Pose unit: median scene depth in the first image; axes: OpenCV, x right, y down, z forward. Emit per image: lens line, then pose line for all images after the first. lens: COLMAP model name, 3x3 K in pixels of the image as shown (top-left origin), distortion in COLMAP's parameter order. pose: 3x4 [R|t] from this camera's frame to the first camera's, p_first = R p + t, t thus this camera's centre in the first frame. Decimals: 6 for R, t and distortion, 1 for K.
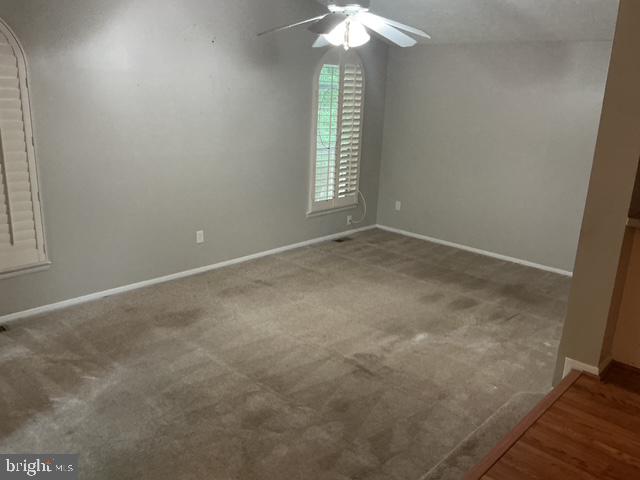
lens RADIAL K [[529.9, 0, 318.4], [0, 529.9, 235.9], [0, 0, 1]] dist [0.142625, -0.286058]
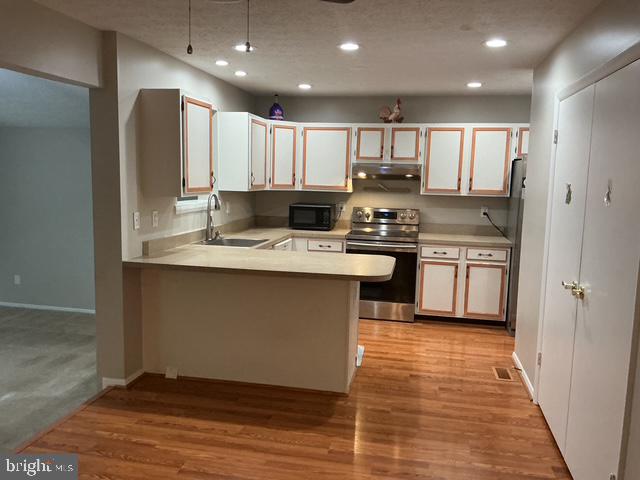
lens RADIAL K [[529.9, 0, 318.4], [0, 529.9, 235.9], [0, 0, 1]] dist [0.142625, -0.286058]
pose [[0.848382, -0.081236, 0.523115, 0.146851], [0.149771, 0.984616, -0.089994, 0.050963], [-0.507757, 0.154697, 0.847497, -0.210121]]
